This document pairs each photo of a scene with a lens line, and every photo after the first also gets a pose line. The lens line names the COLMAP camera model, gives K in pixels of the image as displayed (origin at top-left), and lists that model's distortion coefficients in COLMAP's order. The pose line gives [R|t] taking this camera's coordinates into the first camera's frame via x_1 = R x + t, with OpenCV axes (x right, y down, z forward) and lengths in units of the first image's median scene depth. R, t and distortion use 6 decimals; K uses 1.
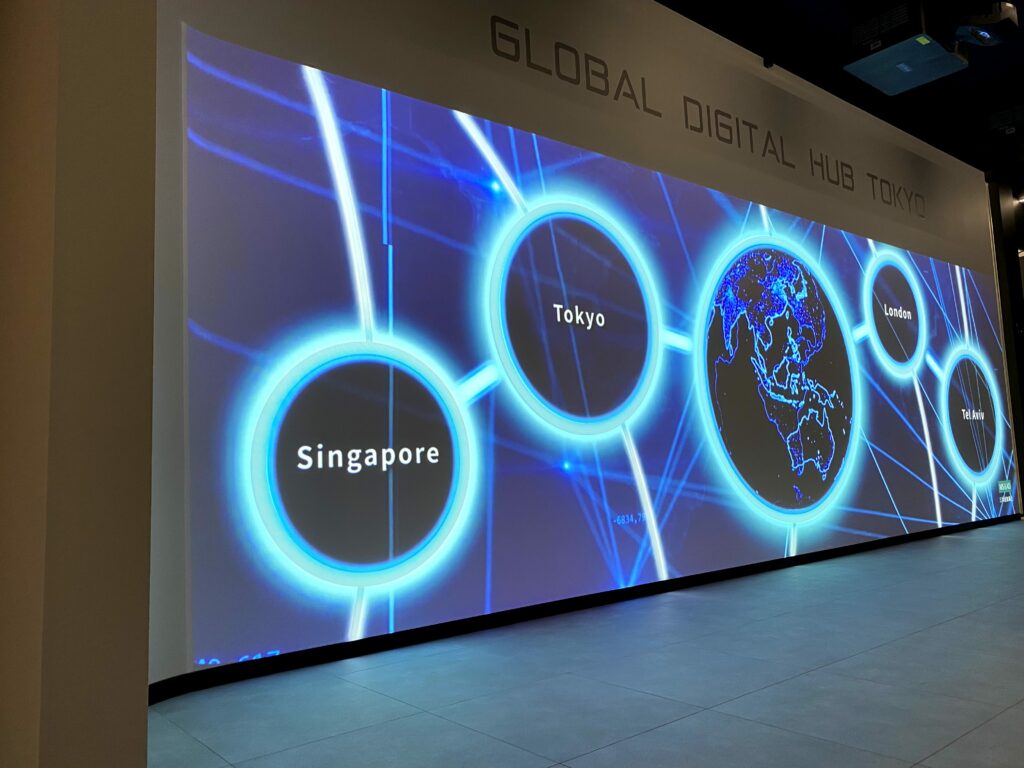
lens RADIAL K [[781.6, 0, 507.9], [0, 781.6, 377.2], [0, 0, 1]] dist [-0.005618, 0.020393]
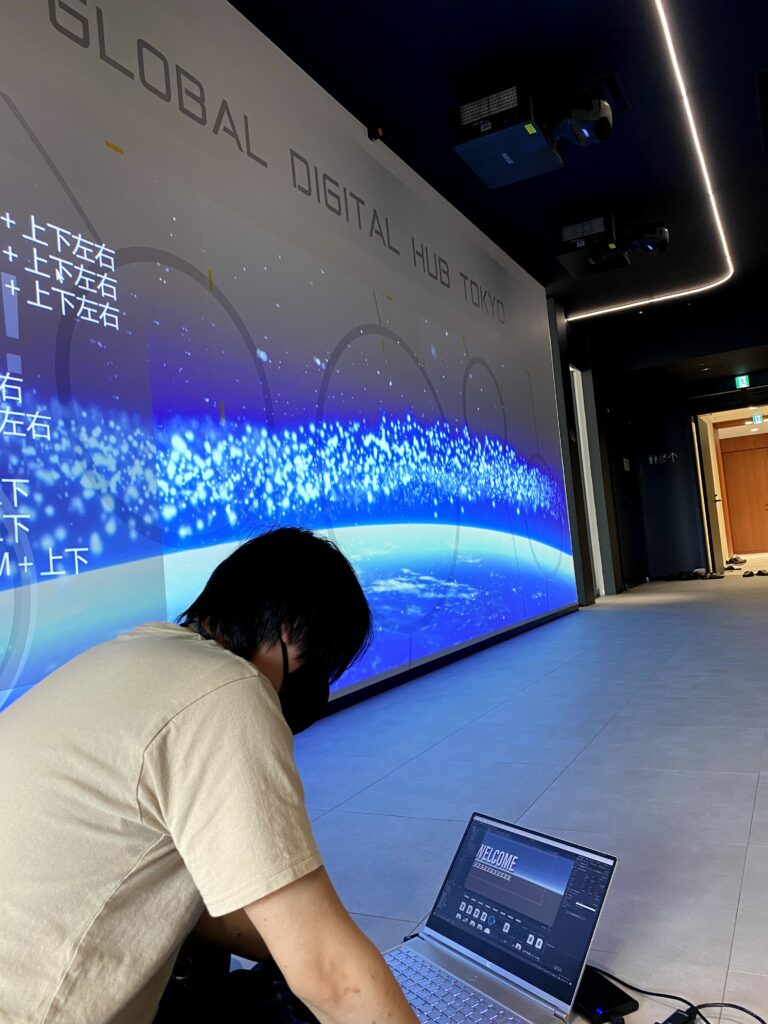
lens RADIAL K [[781.6, 0, 382.9], [0, 781.6, 507.8], [0, 0, 1]] dist [-0.005618, 0.020393]
pose [[0.923364, -0.019441, 0.383433, -0.017332], [0.010191, 0.999606, 0.026141, 0.011798], [-0.383790, -0.020231, 0.923199, 0.160500]]
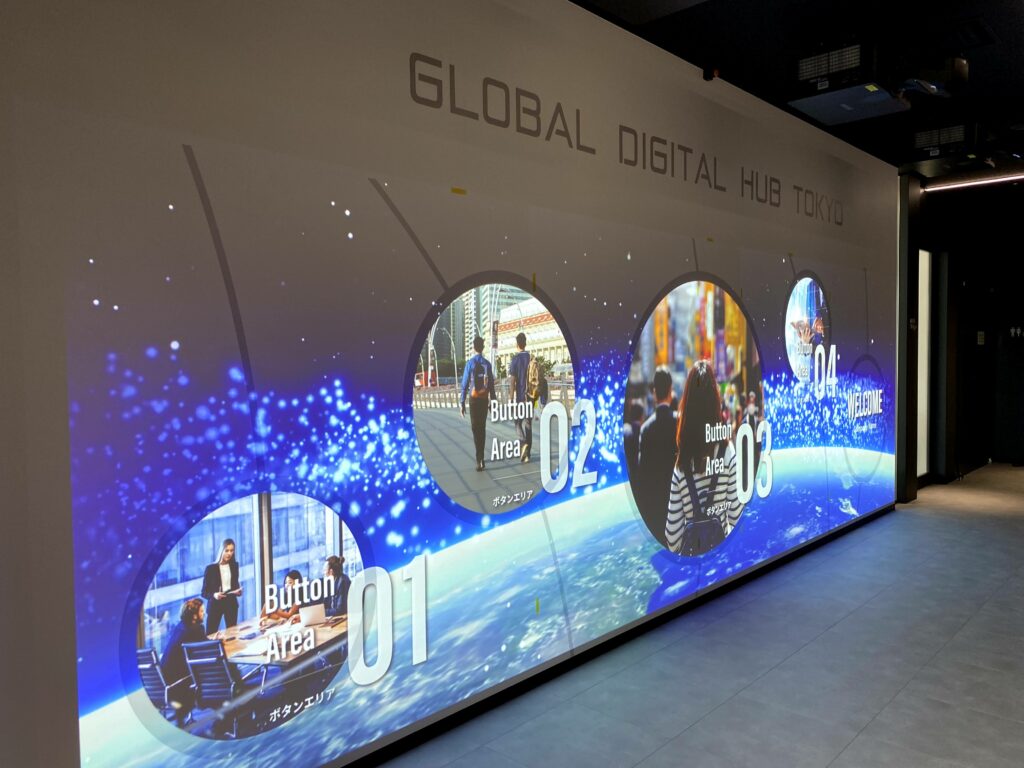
lens RADIAL K [[781.6, 0, 514.3], [0, 781.6, 383.9], [0, 0, 1]] dist [-0.005618, 0.020393]
pose [[0.989770, 0.023326, 0.140749, -0.016397], [-0.043736, 0.988653, 0.143711, -0.186691], [-0.135800, -0.148397, 0.979560, 0.083842]]
